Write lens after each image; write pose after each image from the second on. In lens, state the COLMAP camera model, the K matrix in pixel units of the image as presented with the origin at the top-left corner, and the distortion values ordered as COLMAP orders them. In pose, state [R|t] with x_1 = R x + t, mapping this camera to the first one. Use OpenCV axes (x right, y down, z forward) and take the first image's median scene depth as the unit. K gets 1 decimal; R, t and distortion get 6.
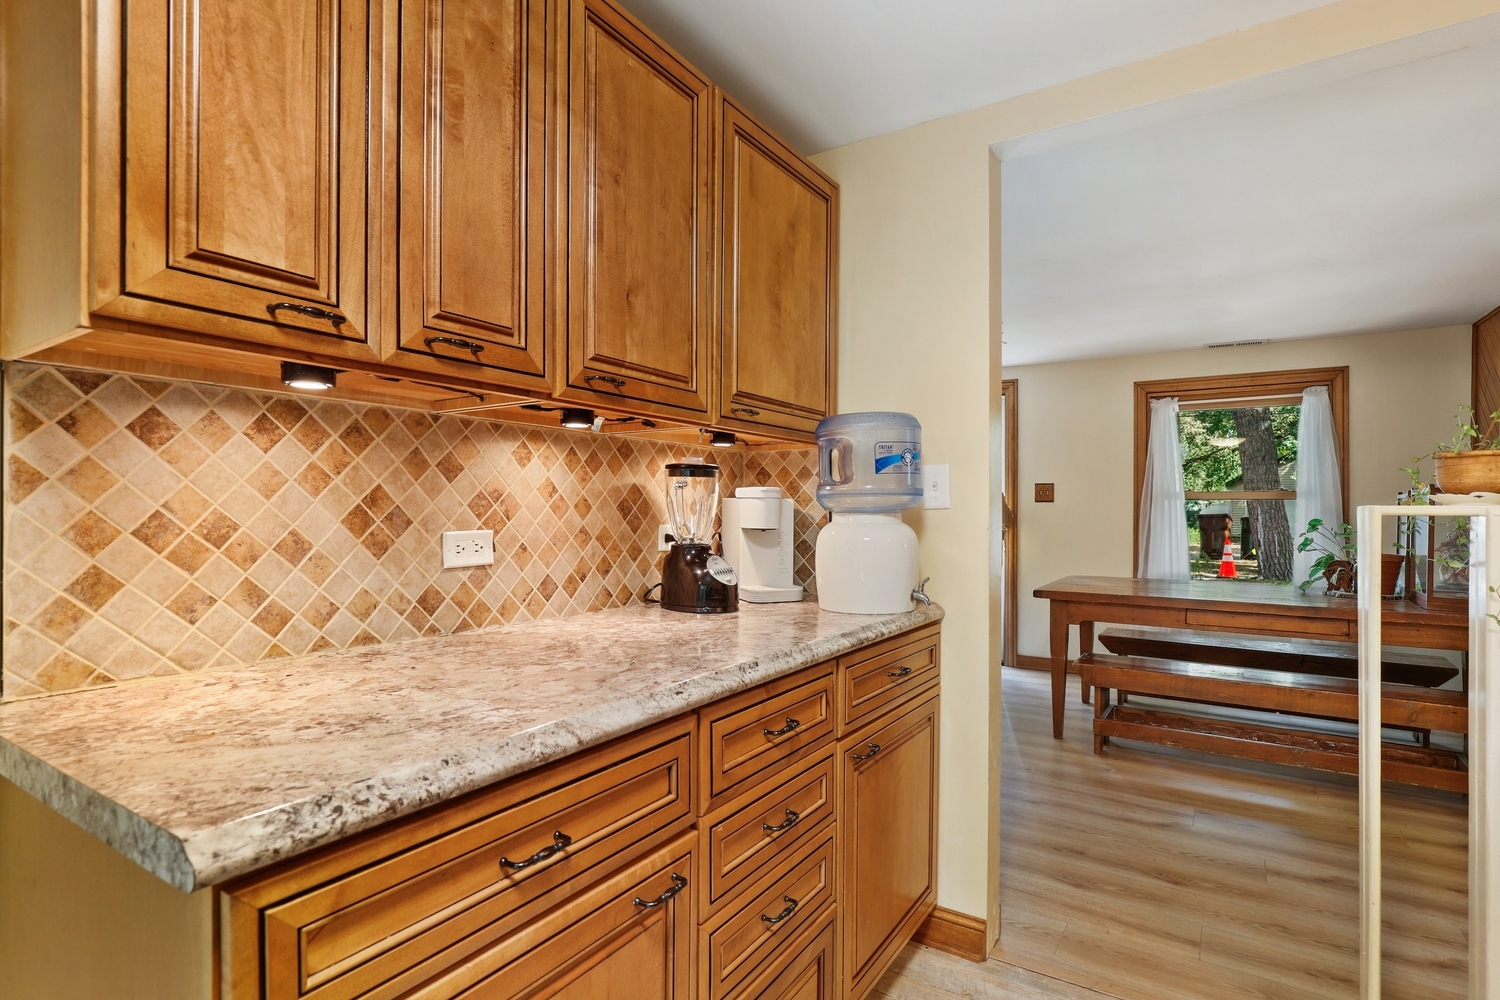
lens RADIAL K [[725.8, 0, 757.3], [0, 725.8, 506.9], [0, 0, 1]] dist [-0.000293, 0.000107]
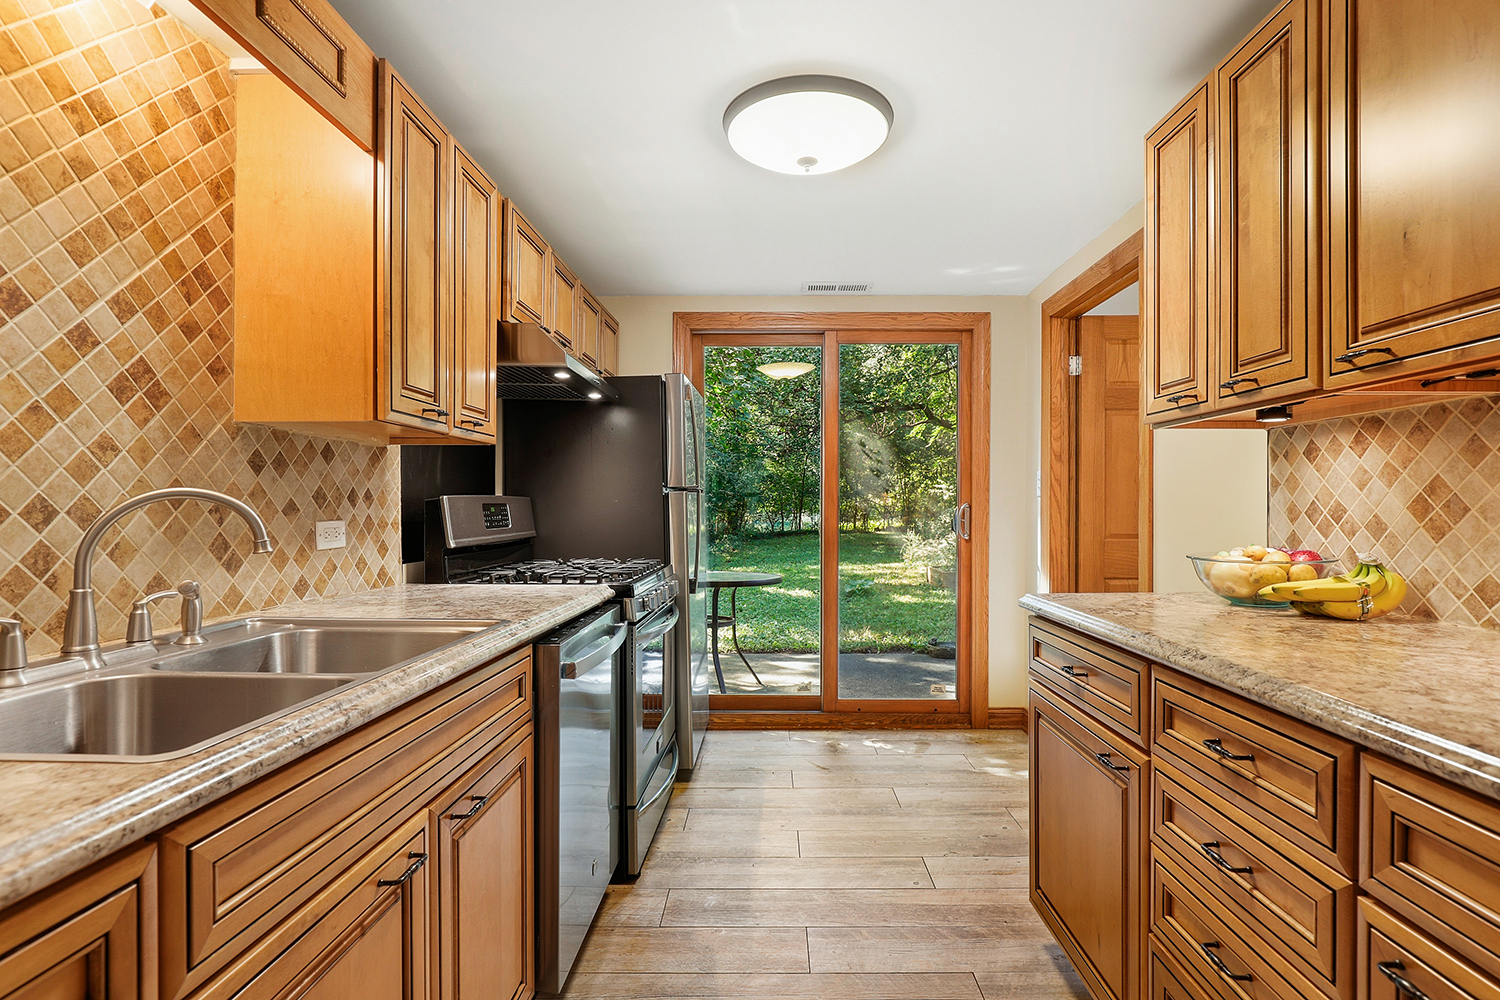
lens RADIAL K [[725.8, 0, 757.3], [0, 725.8, 506.9], [0, 0, 1]] dist [-0.000293, 0.000107]
pose [[-0.849580, 0.002241, -0.527455, 0.929330], [0.005348, 0.999976, -0.004364, 0.017279], [0.527433, -0.006529, -0.849572, 1.389950]]
